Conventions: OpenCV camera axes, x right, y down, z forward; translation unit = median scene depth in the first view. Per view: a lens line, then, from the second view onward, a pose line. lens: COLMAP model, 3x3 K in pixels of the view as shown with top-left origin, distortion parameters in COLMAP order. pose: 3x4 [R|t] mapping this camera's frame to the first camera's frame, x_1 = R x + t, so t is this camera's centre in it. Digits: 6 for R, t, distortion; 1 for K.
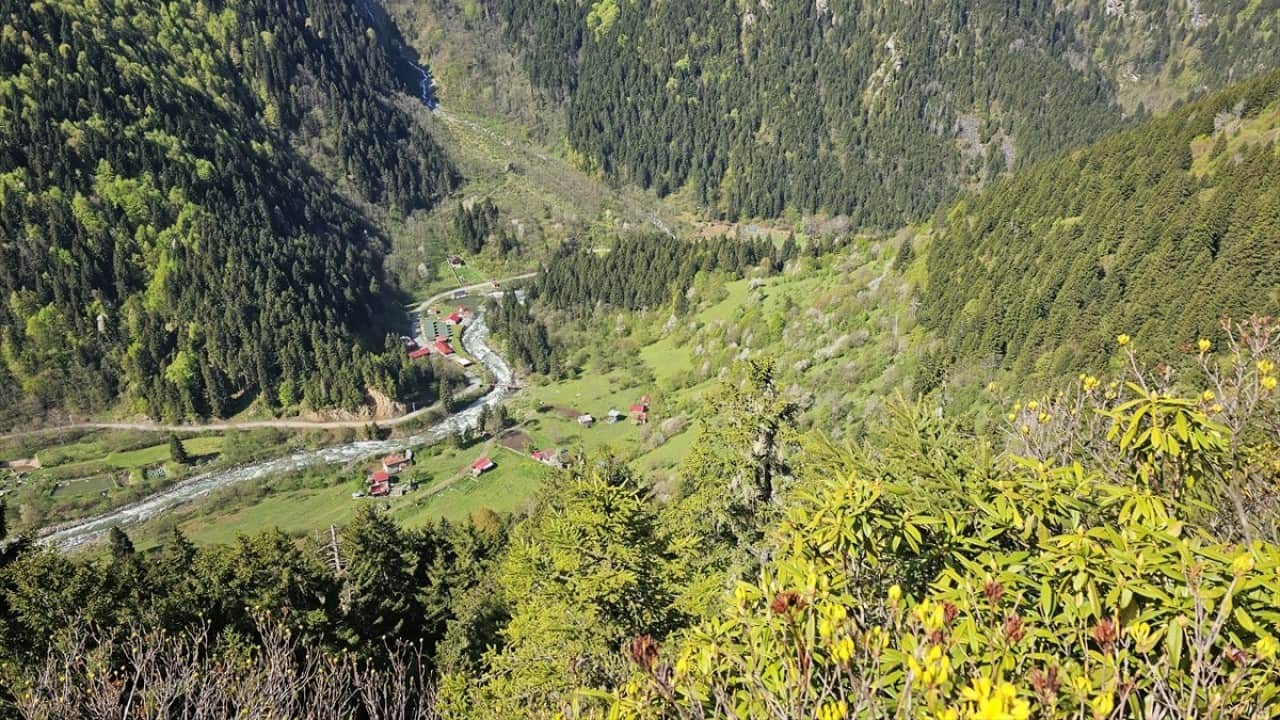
lens RADIAL K [[864.1, 0, 639.2], [0, 864.1, 368.2], [0, 0, 1]] dist [0.067974, -0.067019]
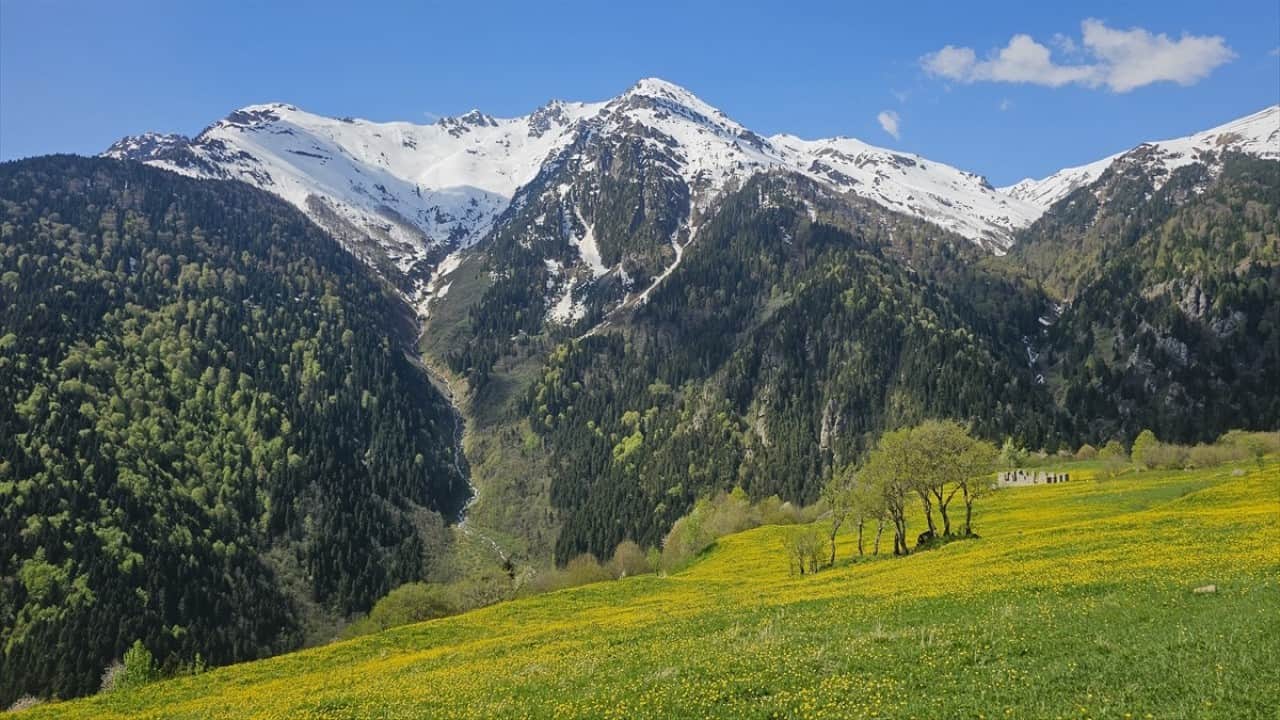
lens RADIAL K [[856.8, 0, 659.6], [0, 856.8, 362.7], [0, 0, 1]] dist [0.084510, -0.087891]
pose [[0.952475, -0.006353, -0.304552, 0.353524], [-0.136538, 0.884821, -0.445477, -0.023777], [0.272304, 0.465888, 0.841902, 0.052040]]
